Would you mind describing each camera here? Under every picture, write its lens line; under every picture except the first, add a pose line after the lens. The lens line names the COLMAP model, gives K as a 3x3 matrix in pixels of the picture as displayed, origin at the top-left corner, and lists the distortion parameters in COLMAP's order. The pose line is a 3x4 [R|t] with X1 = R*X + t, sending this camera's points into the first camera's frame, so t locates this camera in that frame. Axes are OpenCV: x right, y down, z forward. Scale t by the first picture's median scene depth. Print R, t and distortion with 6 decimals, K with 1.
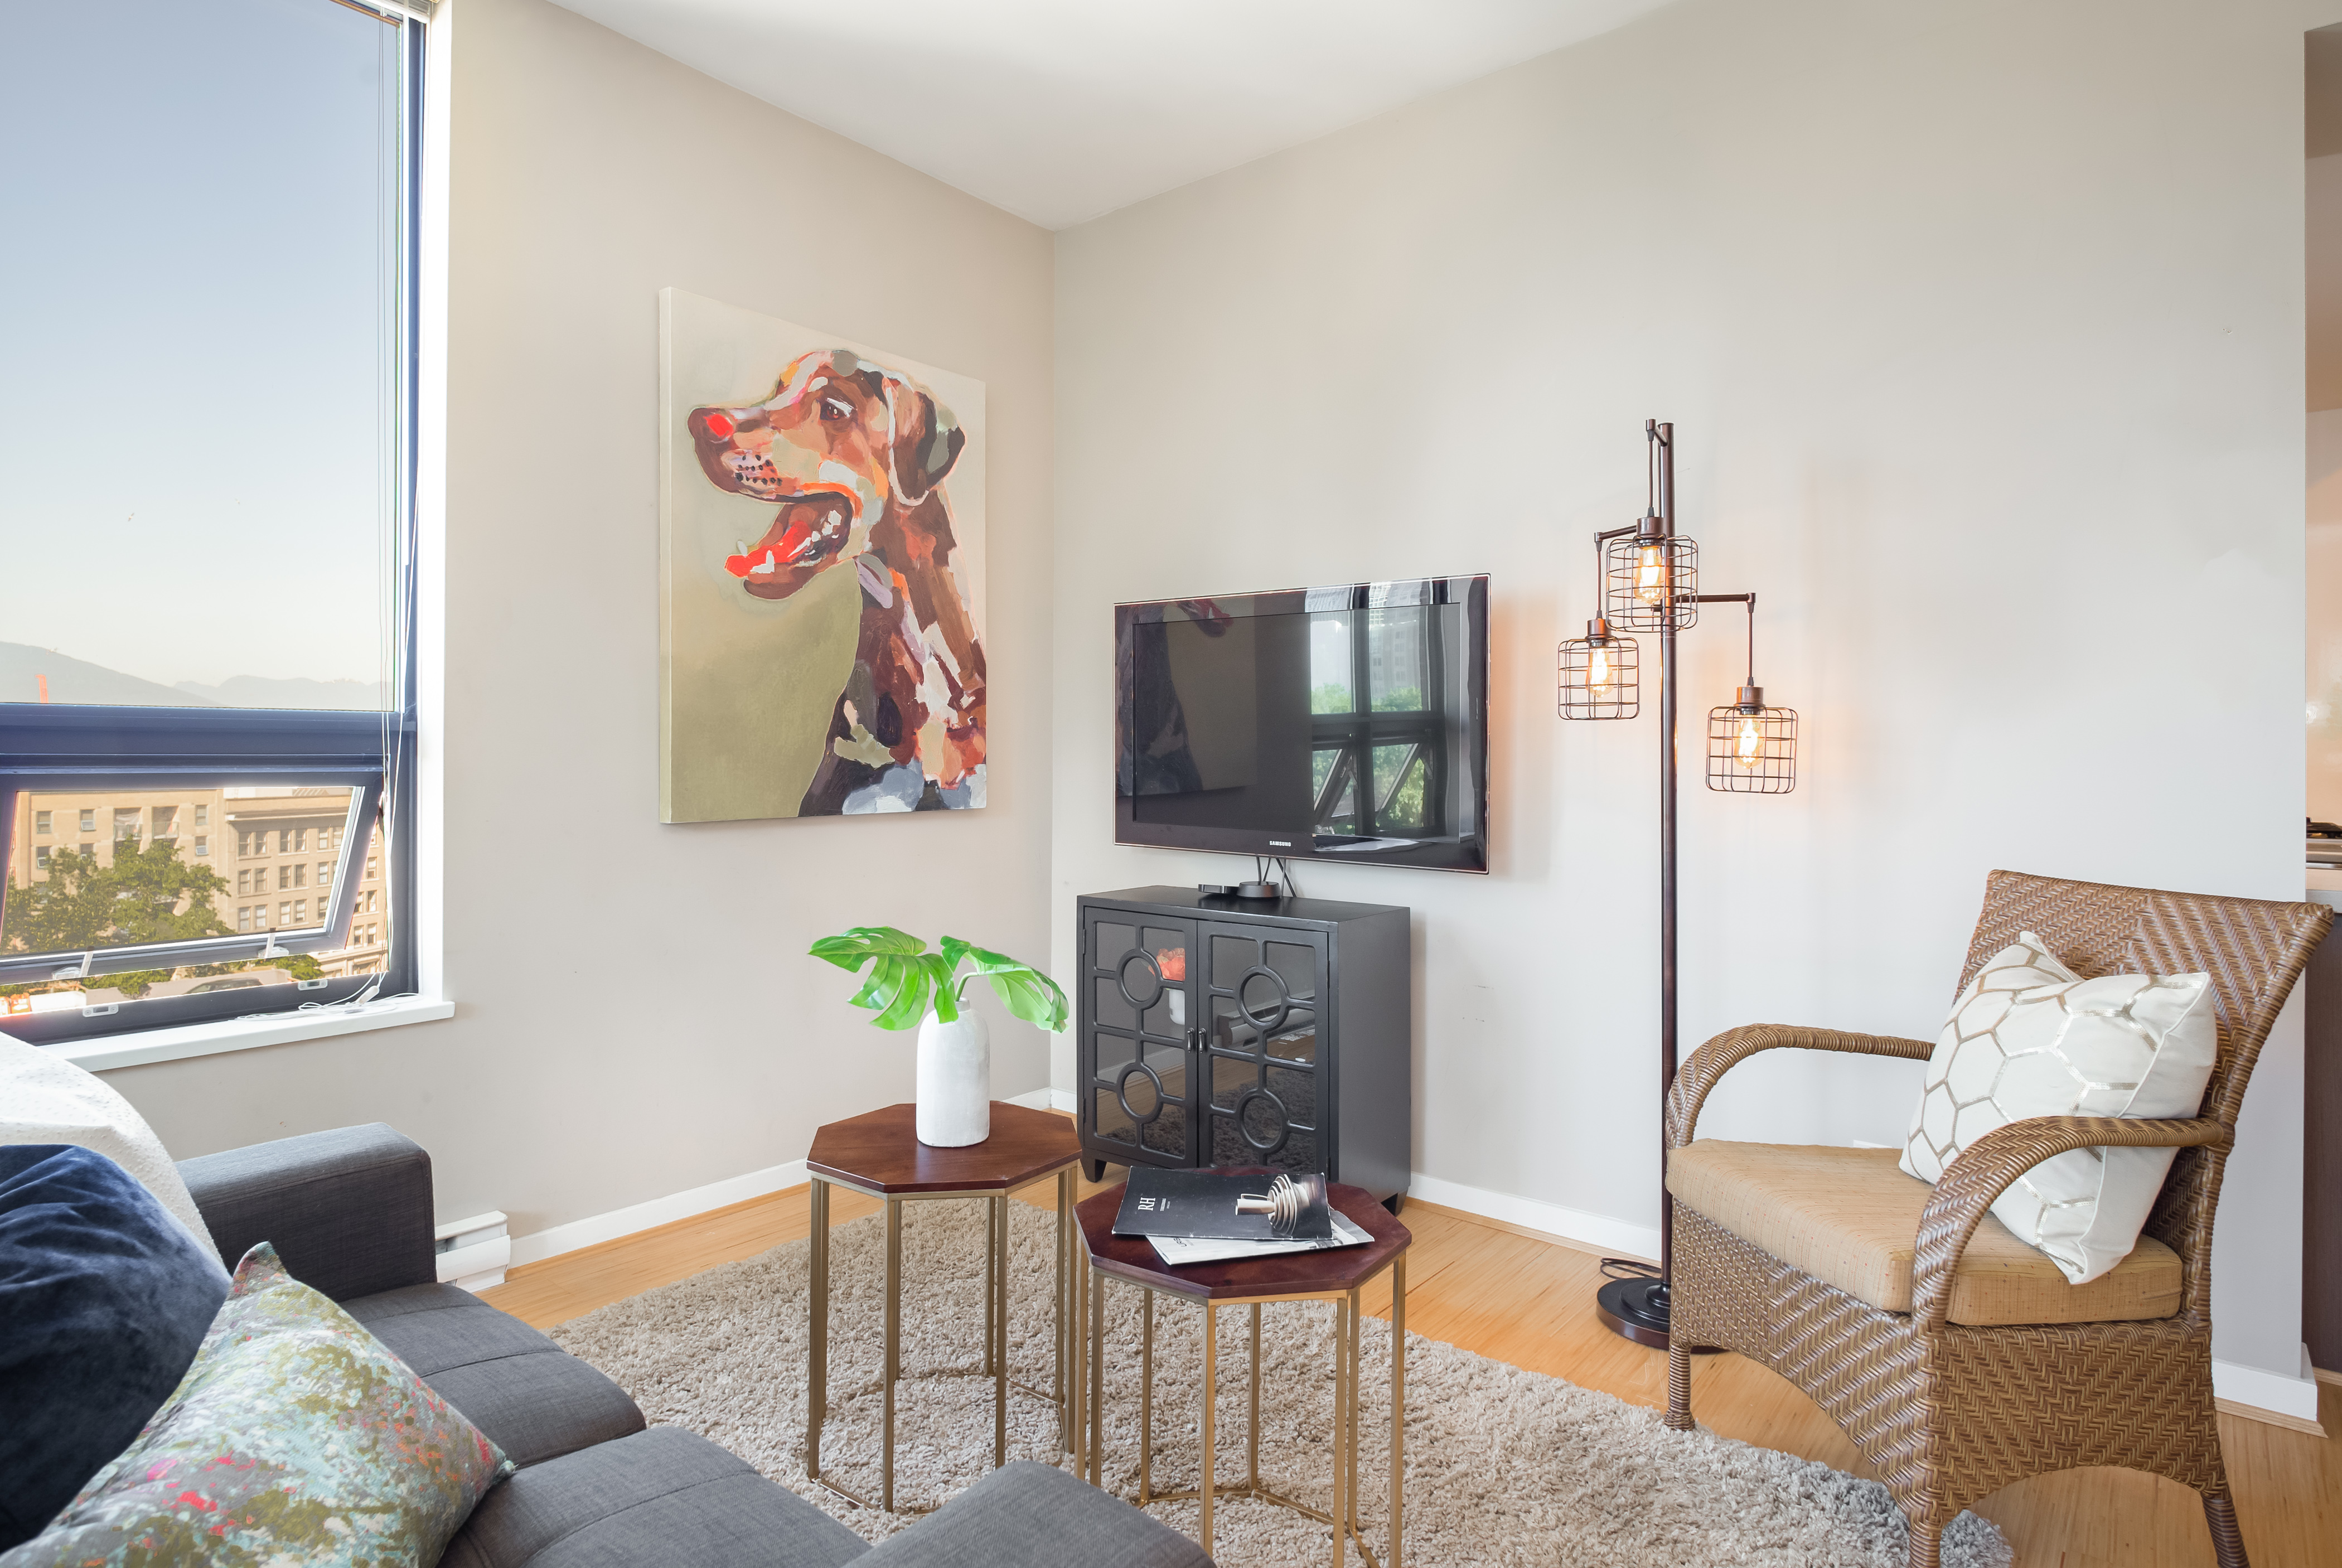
lens RADIAL K [[1265.6, 0, 1131.1], [0, 1265.6, 759.7], [0, 0, 1]] dist [-0.001091, -0.001031]
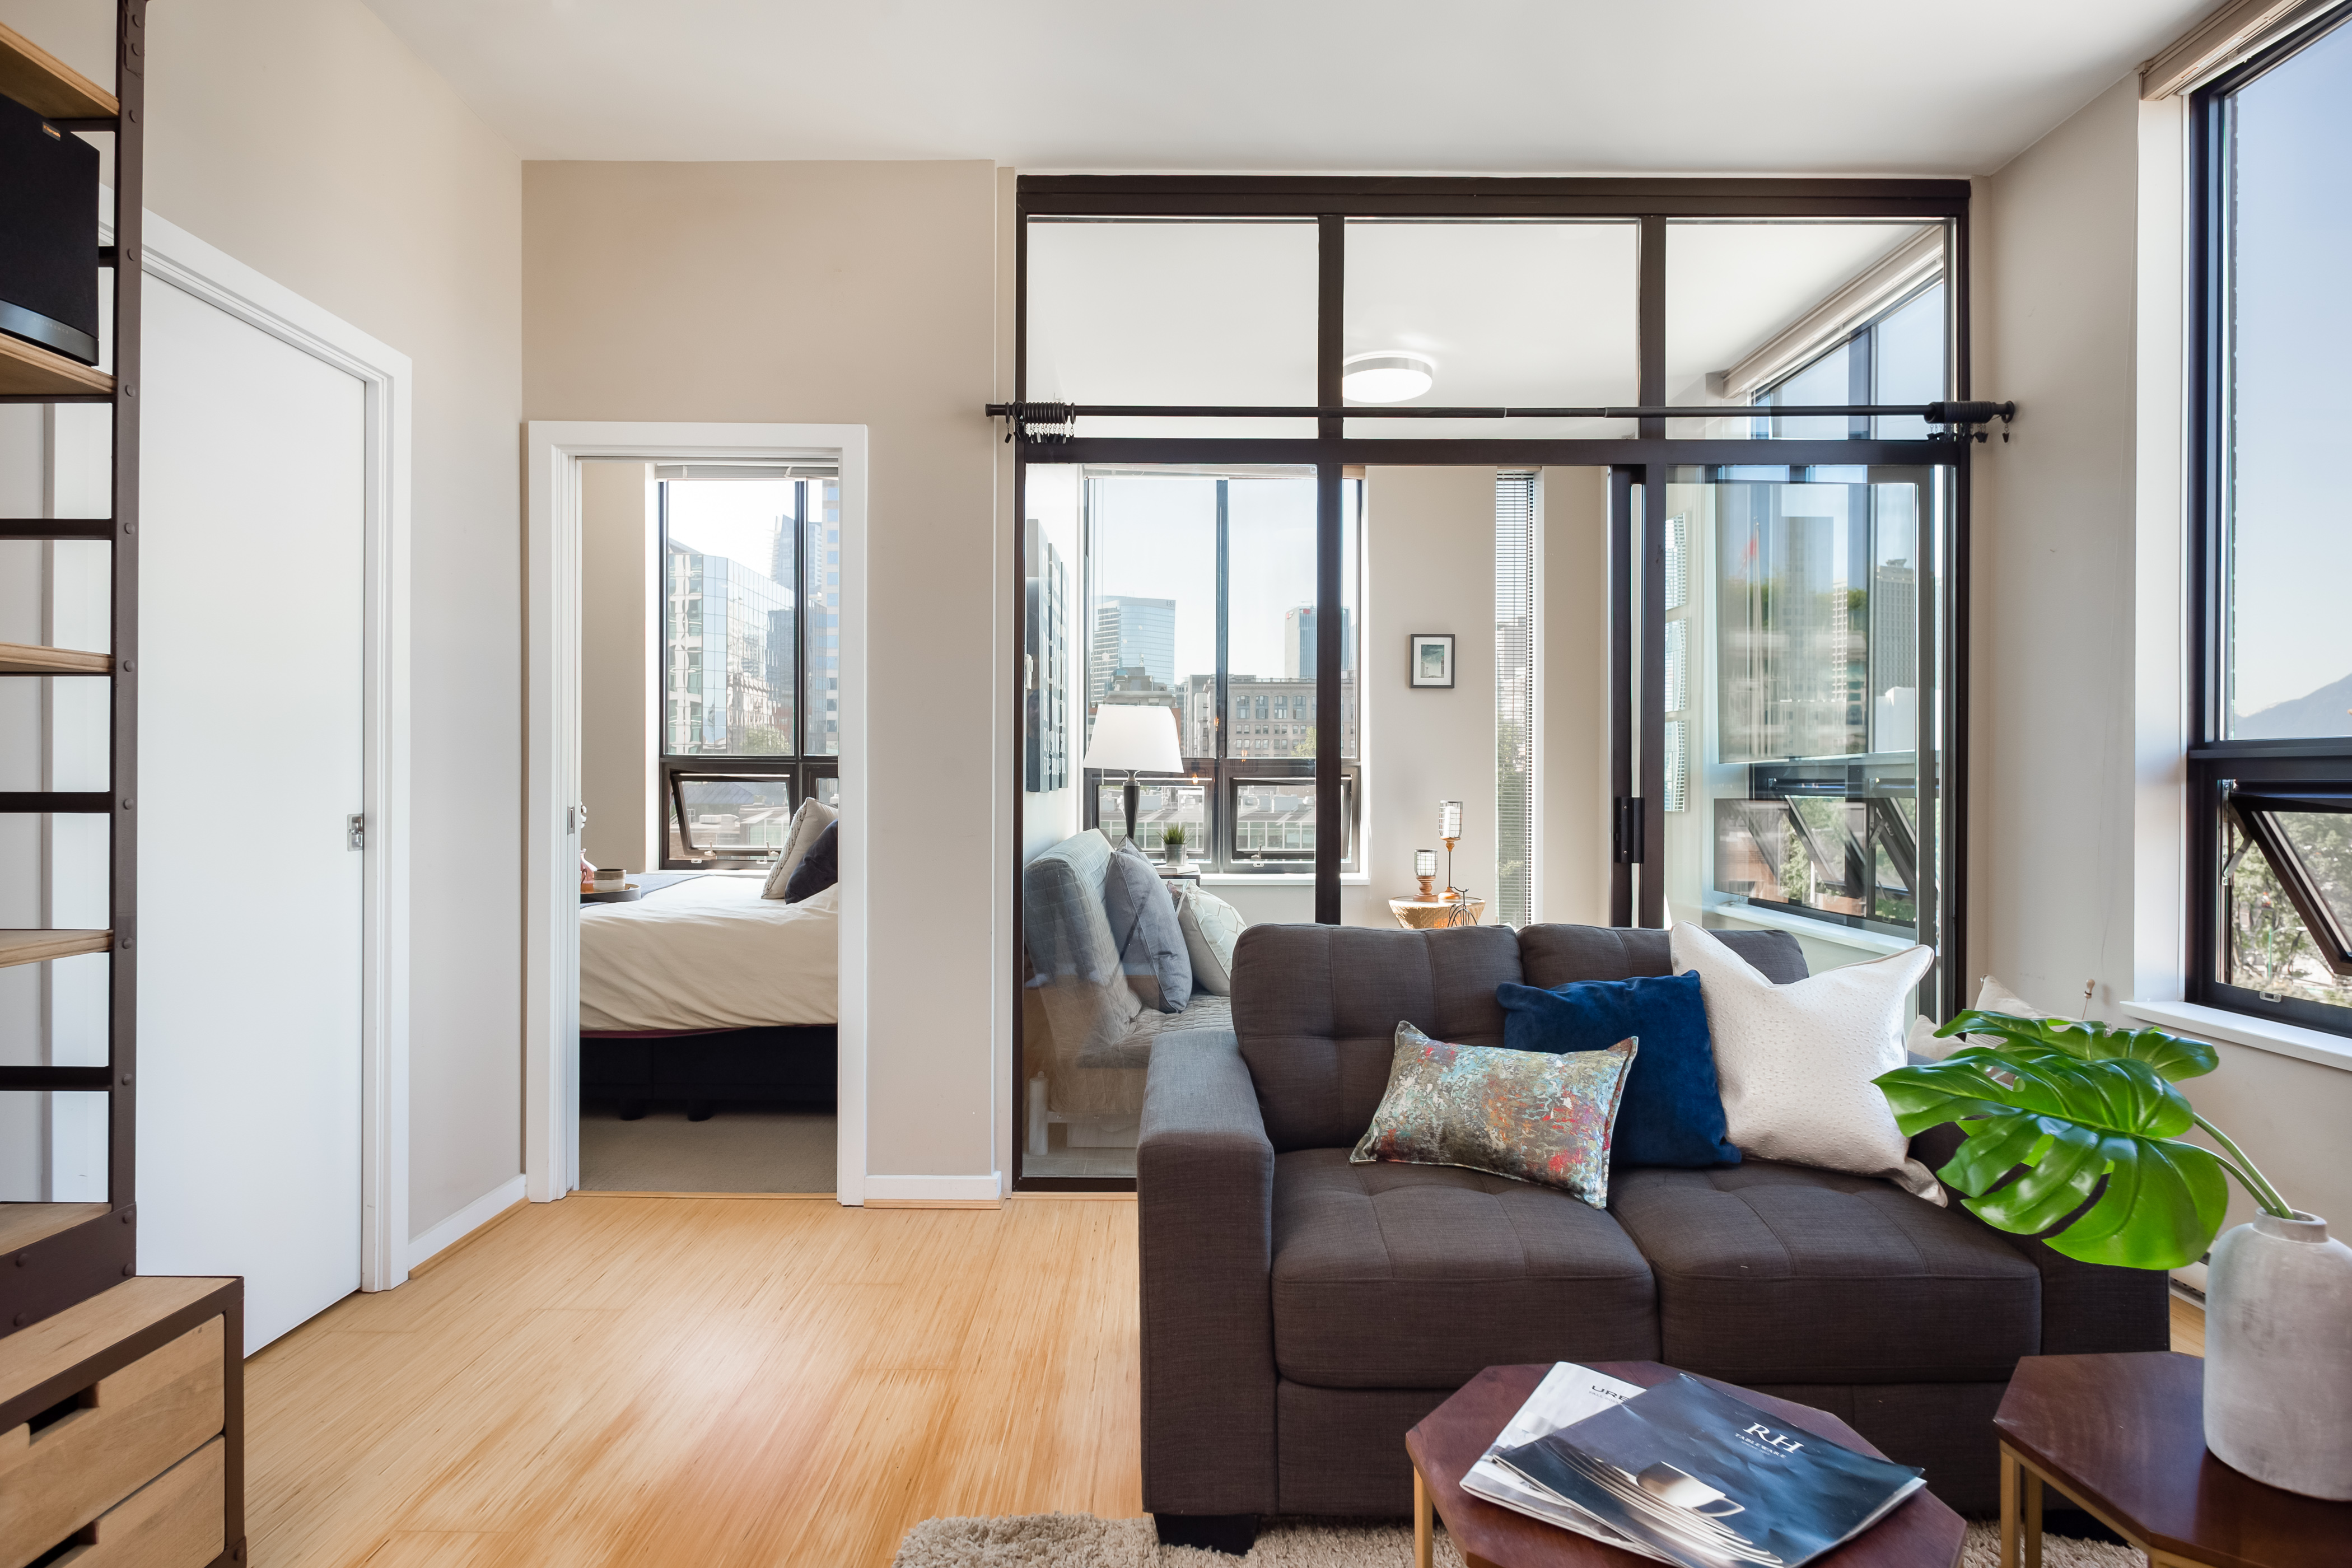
lens RADIAL K [[1231.7, 0, 1173.6], [0, 1231.7, 777.1], [0, 0, 1]] dist [0.001930, -0.004335]
pose [[-0.761822, -0.008673, -0.647728, 0.355791], [-0.006283, 0.999962, -0.006000, 0.004501], [0.647756, -0.000501, -0.761848, 0.678307]]
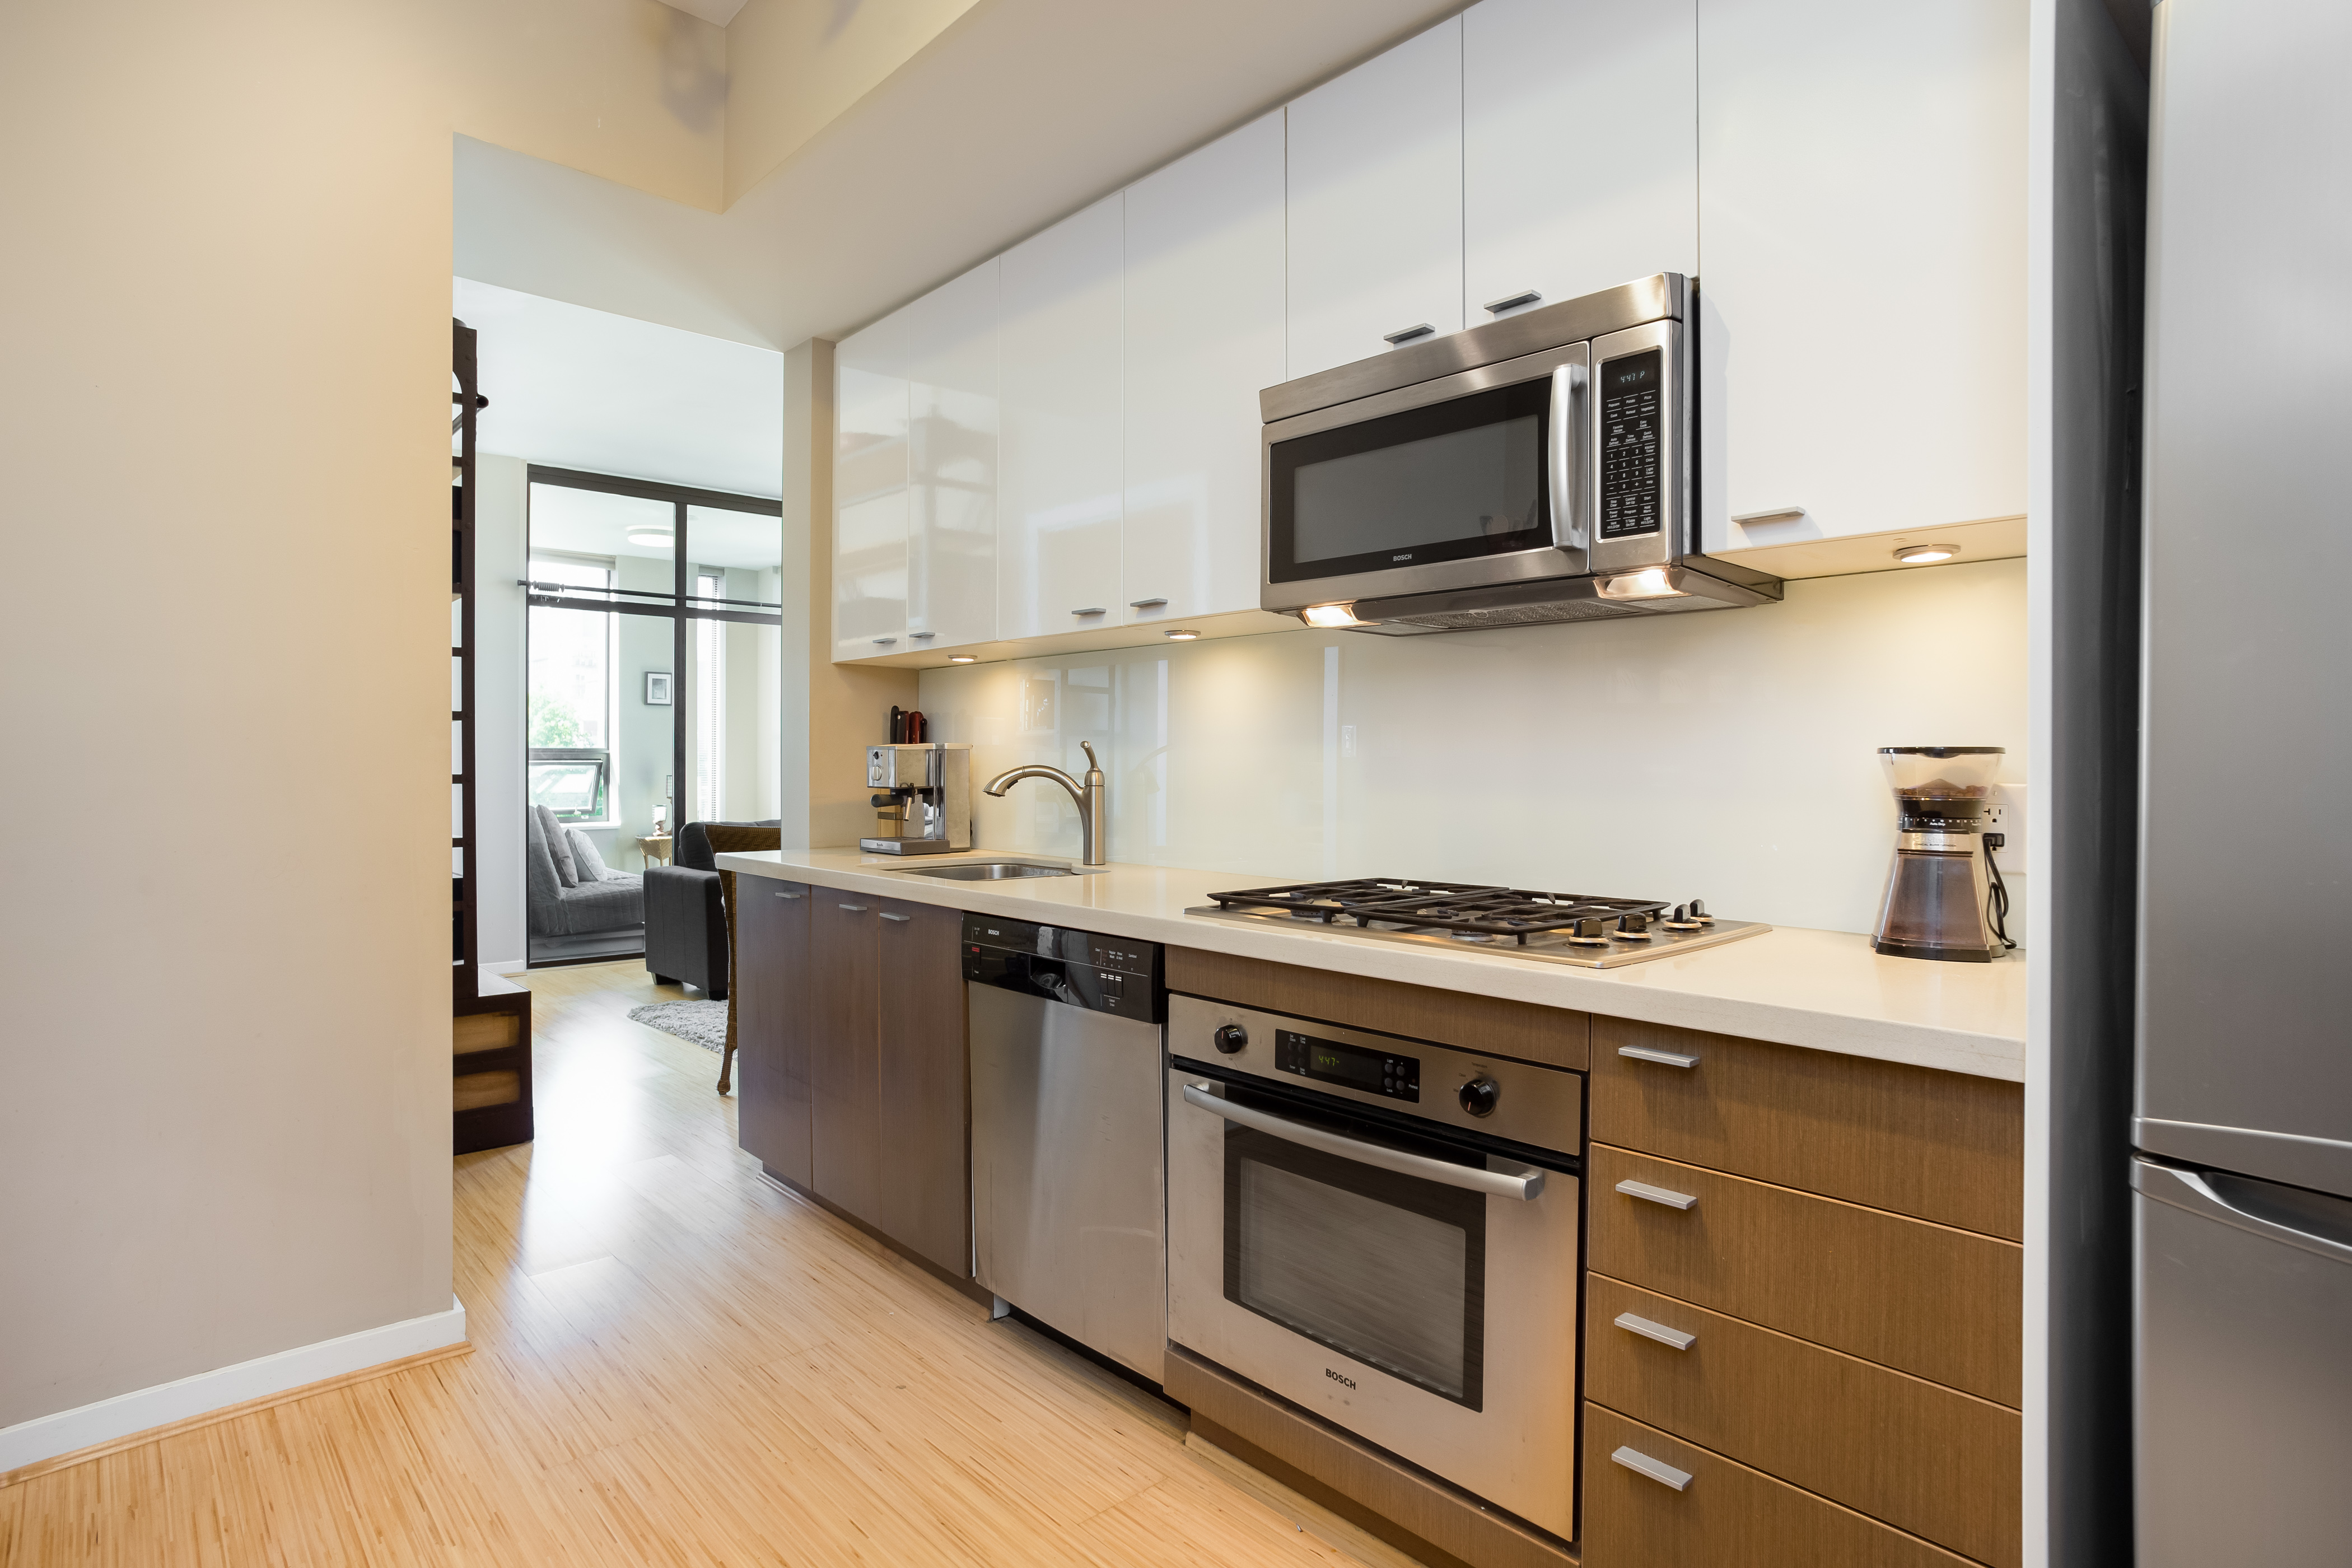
lens RADIAL K [[1224.3, 0, 1174.3], [0, 1224.3, 776.3], [0, 0, 1]] dist [-0.065947, 0.042255]
pose [[-0.124610, 0.007204, -0.992180, 1.641308], [-0.005779, 0.999951, 0.007986, -0.002892], [0.992189, 0.006729, -0.124562, 1.131041]]
